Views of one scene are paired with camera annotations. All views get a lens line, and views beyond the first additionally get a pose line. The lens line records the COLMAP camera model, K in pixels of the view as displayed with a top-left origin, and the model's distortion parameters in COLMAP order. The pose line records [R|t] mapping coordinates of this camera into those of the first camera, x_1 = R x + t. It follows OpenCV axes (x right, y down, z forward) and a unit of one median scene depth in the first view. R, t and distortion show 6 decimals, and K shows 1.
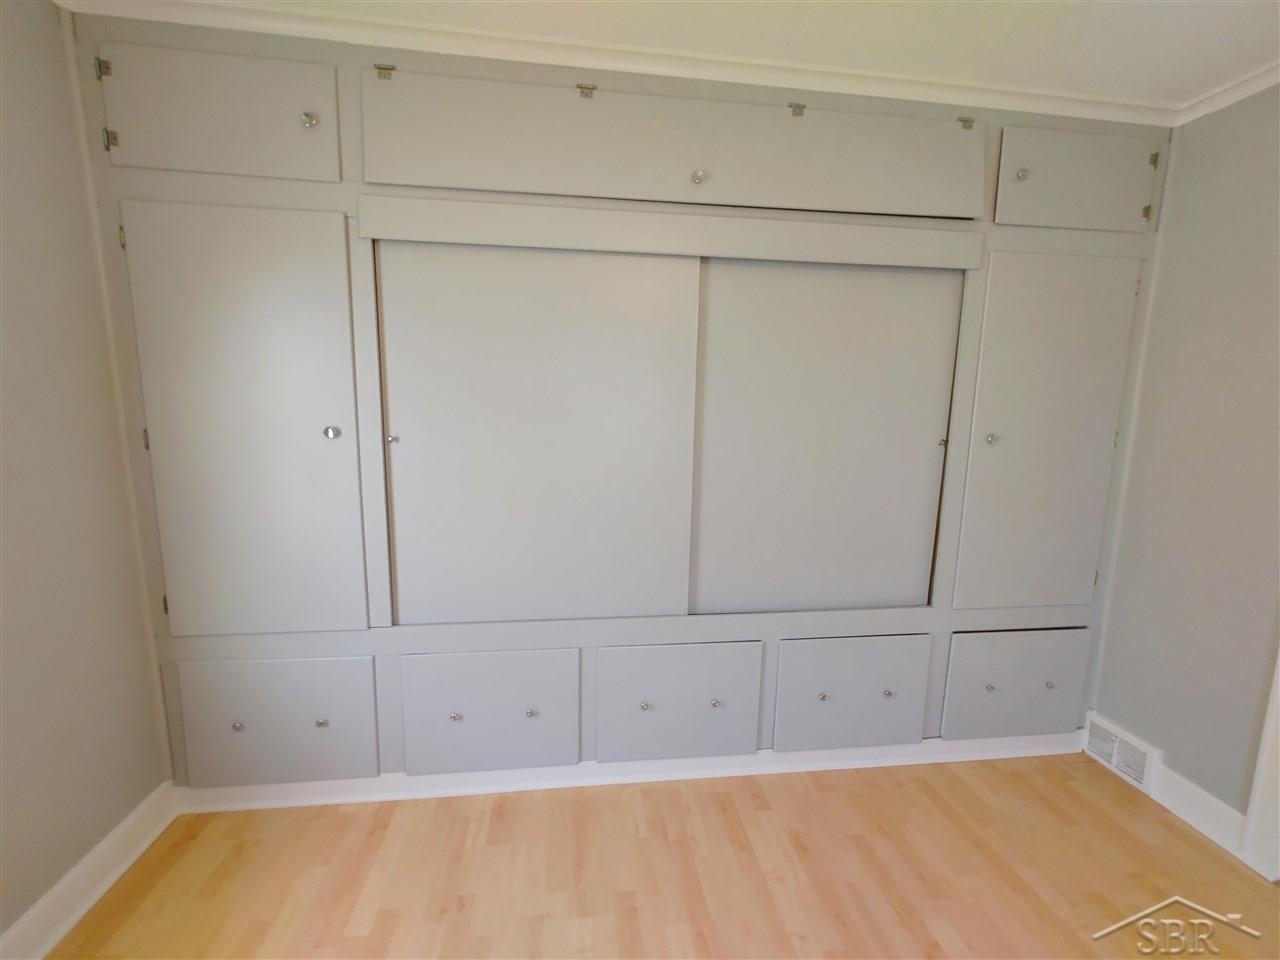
lens RADIAL K [[555.0, 0, 639.2], [0, 555.0, 482.1], [0, 0, 1]] dist [-0.002801, 0.001253]
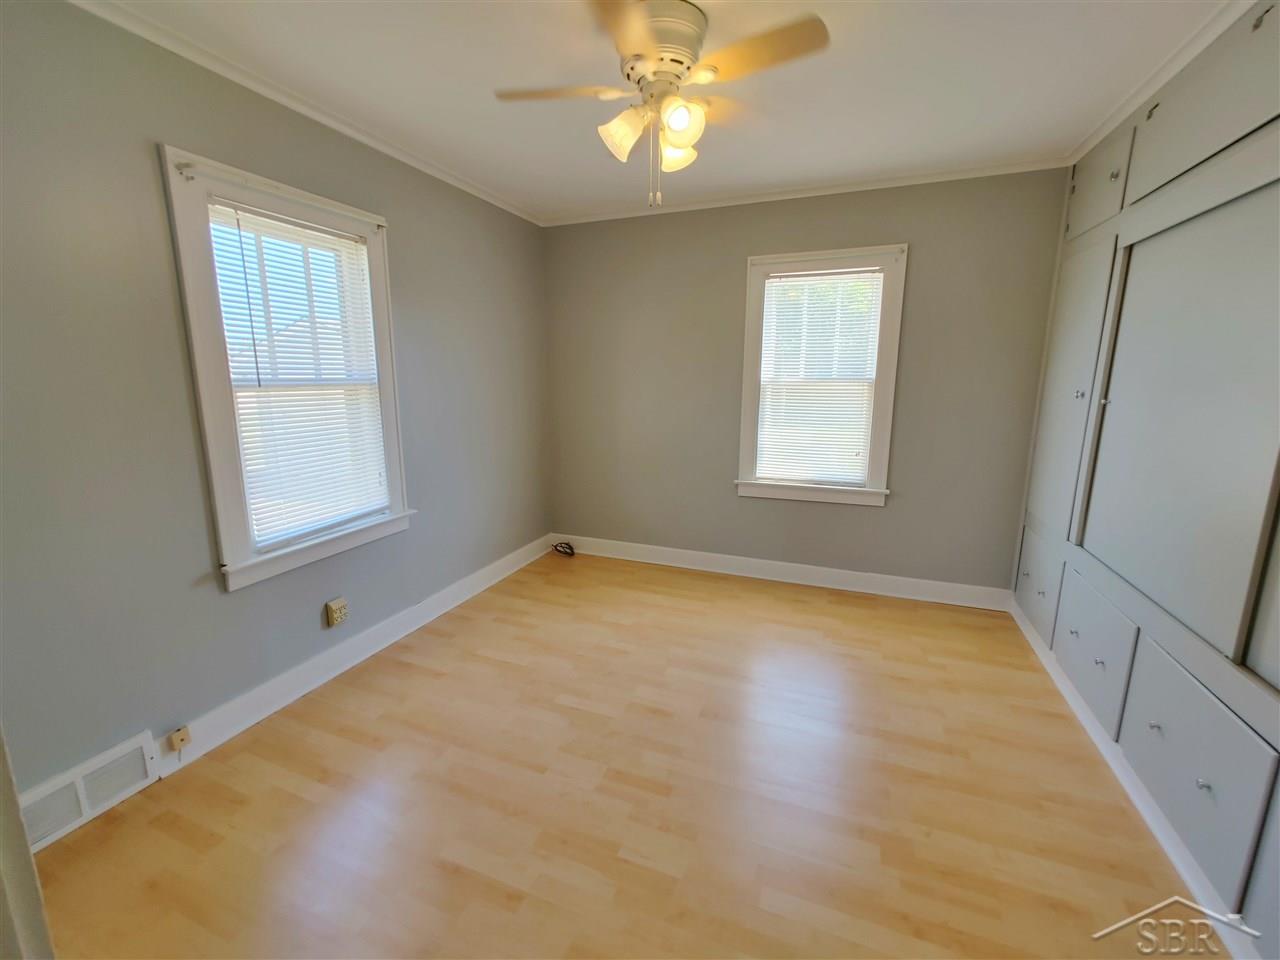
lens RADIAL K [[555.0, 0, 643.2], [0, 555.0, 475.3], [0, 0, 1]] dist [-0.002801, 0.001253]
pose [[-0.466910, 0.154147, -0.870766, 1.321988], [-0.131817, 0.961557, 0.240900, -0.092611], [0.874425, 0.227261, -0.428641, 0.727989]]
